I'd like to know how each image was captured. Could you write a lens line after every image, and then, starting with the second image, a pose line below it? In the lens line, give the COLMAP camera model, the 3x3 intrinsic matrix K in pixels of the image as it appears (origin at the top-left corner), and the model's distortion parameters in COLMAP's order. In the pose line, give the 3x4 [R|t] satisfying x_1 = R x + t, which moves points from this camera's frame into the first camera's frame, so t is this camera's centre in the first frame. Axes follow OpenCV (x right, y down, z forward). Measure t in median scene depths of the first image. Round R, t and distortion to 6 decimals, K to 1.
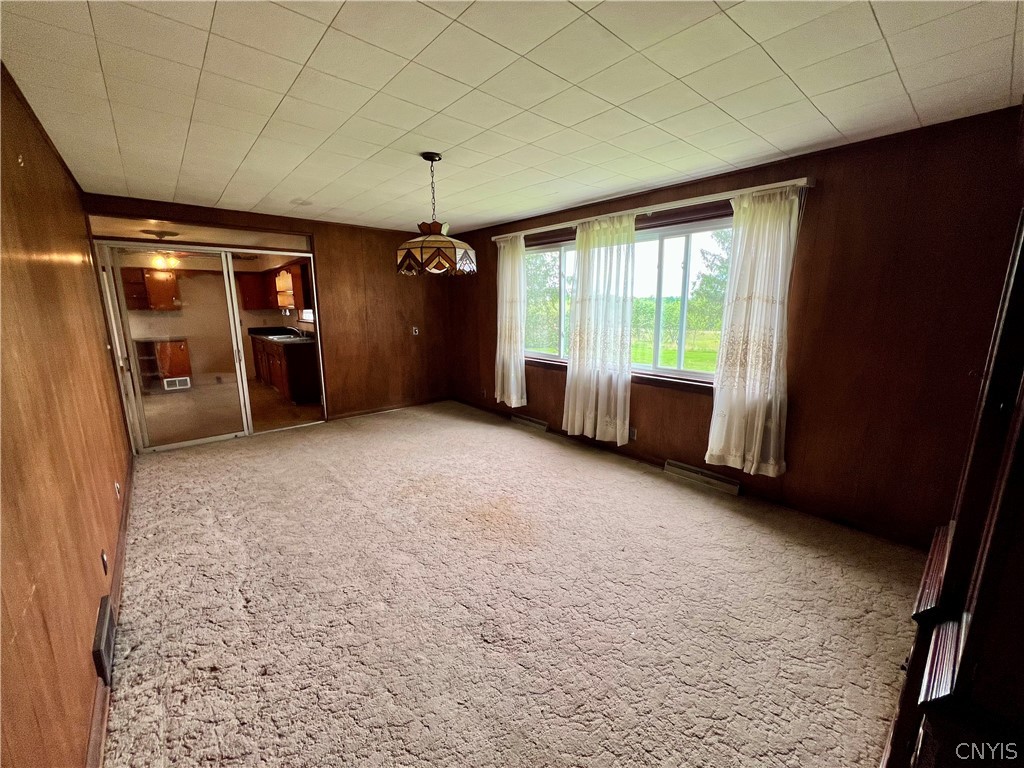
lens RADIAL K [[413.3, 0, 513.7], [0, 413.3, 385.4], [0, 0, 1]] dist [0.000148, 0.000156]
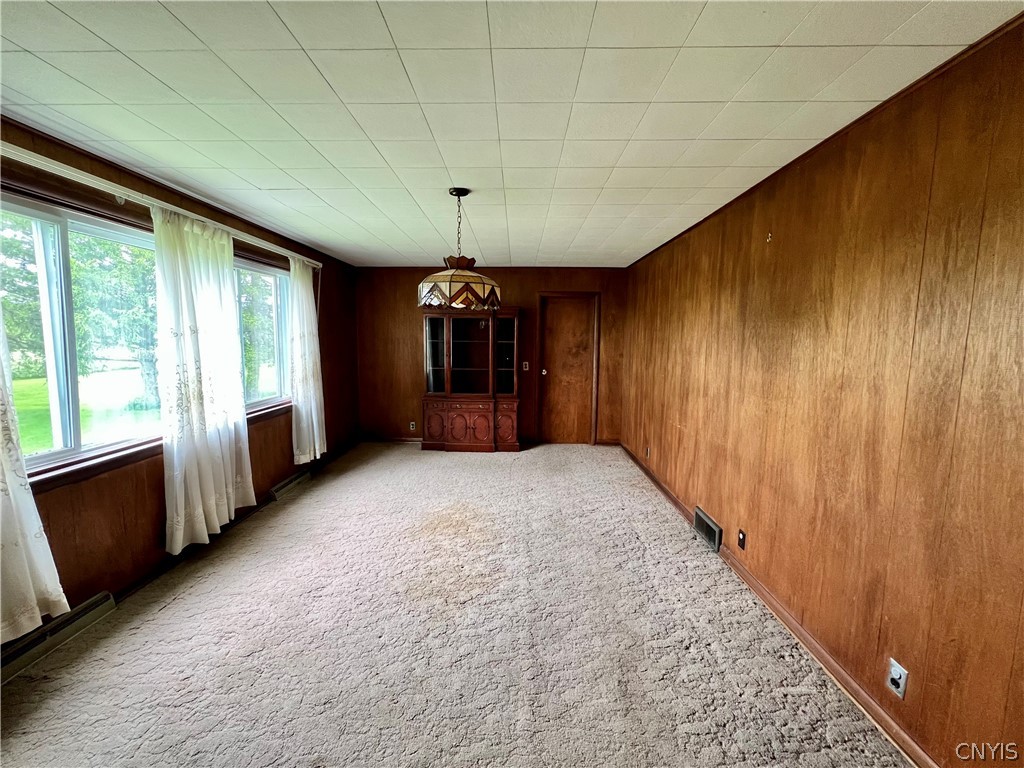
lens RADIAL K [[413.3, 0, 511.9], [0, 413.3, 383.0], [0, 0, 1]] dist [0.000148, 0.000156]
pose [[-0.744361, -0.079236, 0.663060, -0.739378], [0.122567, 0.959856, 0.252299, -0.262341], [-0.656433, 0.269071, -0.704768, 1.304470]]
